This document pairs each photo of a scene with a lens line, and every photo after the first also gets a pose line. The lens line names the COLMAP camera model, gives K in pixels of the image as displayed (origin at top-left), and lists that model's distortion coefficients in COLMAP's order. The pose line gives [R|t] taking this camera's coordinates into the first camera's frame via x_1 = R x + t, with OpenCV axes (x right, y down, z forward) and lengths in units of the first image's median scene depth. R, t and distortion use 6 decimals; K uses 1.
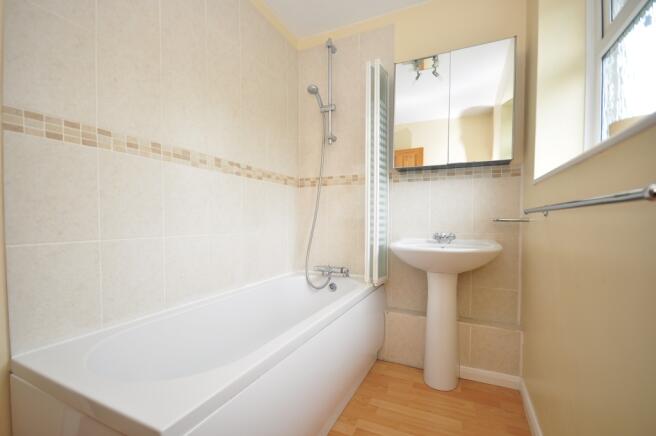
lens RADIAL K [[291.0, 0, 328.2], [0, 291.0, 221.6], [0, 0, 1]] dist [0.003573, 0.000774]
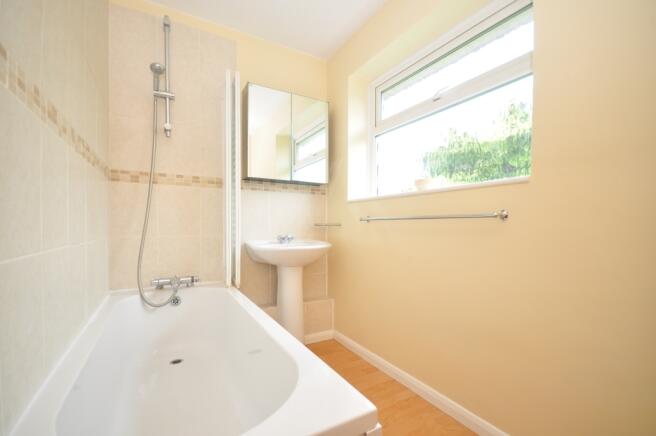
lens RADIAL K [[290.4, 0, 328.4], [0, 290.4, 221.2], [0, 0, 1]] dist [-0.002123, 0.000307]
pose [[0.572484, 0.014110, 0.819795, -0.496830], [0.005510, 0.999763, -0.021055, 0.007450], [-0.819897, 0.016571, 0.572270, 0.135914]]
